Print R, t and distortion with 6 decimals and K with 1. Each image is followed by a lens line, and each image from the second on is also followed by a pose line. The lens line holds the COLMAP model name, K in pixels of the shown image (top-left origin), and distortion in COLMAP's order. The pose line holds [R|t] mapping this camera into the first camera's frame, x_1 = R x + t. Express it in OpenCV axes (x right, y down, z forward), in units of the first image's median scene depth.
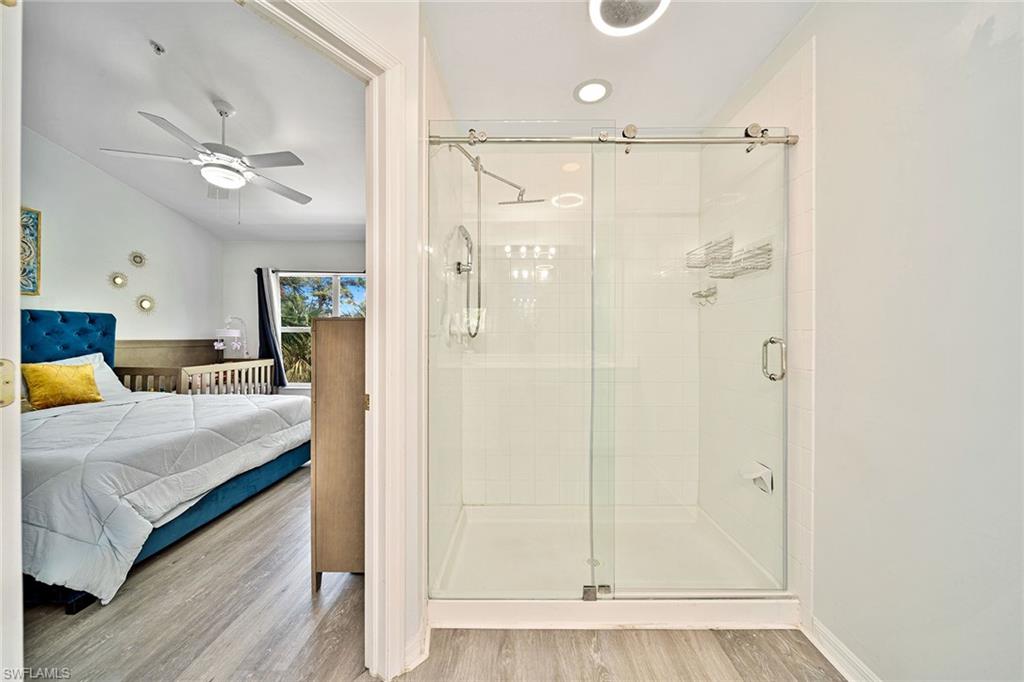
lens RADIAL K [[379.6, 0, 525.0], [0, 379.6, 323.9], [0, 0, 1]] dist [-0.001482, -0.000389]
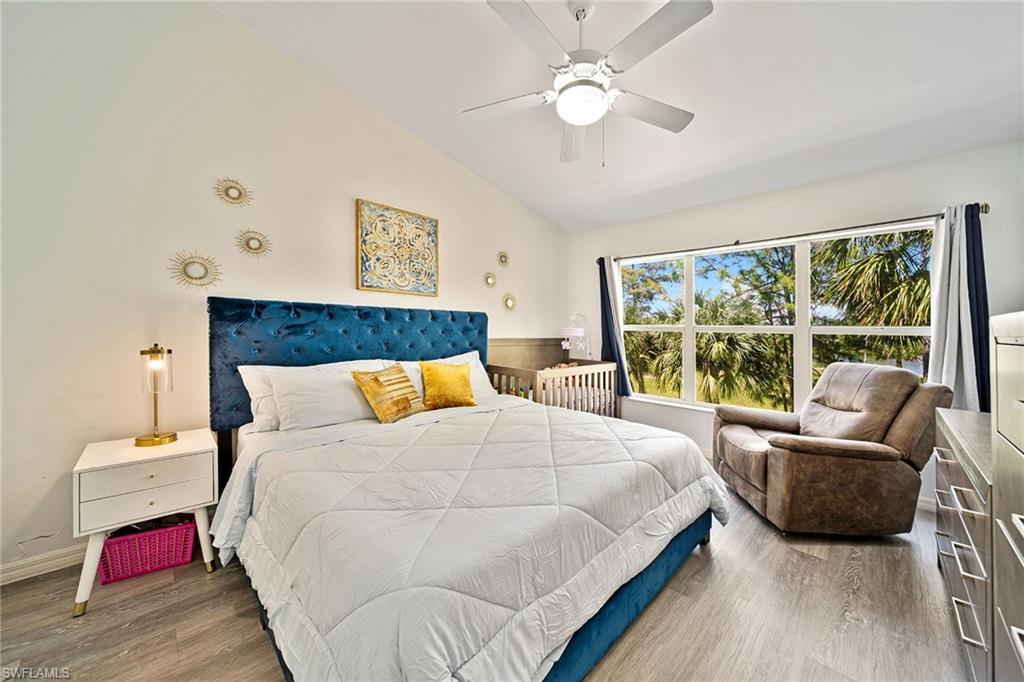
lens RADIAL K [[370.5, 0, 514.1], [0, 370.5, 327.4], [0, 0, 1]] dist [0.012430, 0.000000]
pose [[0.703971, 0.002462, -0.710224, -0.323760], [0.009505, 0.999872, 0.012888, 0.001090], [0.710165, -0.015823, 0.703857, 0.349296]]
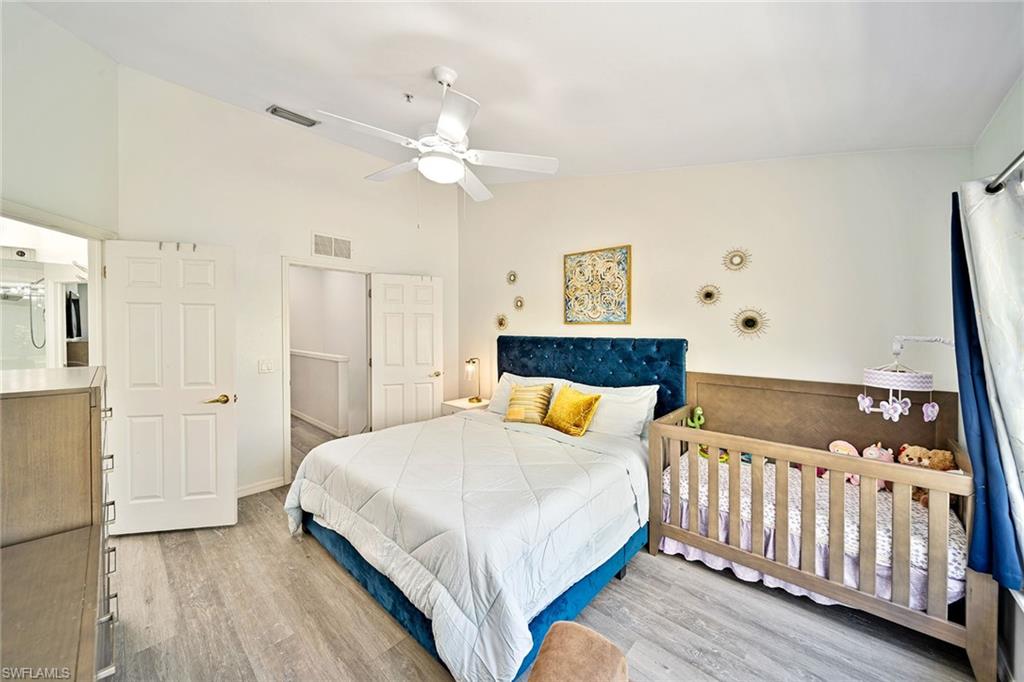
lens RADIAL K [[360.2, 0, 518.5], [0, 360.2, 340.9], [0, 0, 1]] dist [-0.001593, -0.000206]
pose [[-0.663022, 0.006331, -0.748574, -0.282773], [0.011351, 0.999934, -0.001598, -0.026671], [0.748514, -0.009557, -0.663050, 1.244275]]
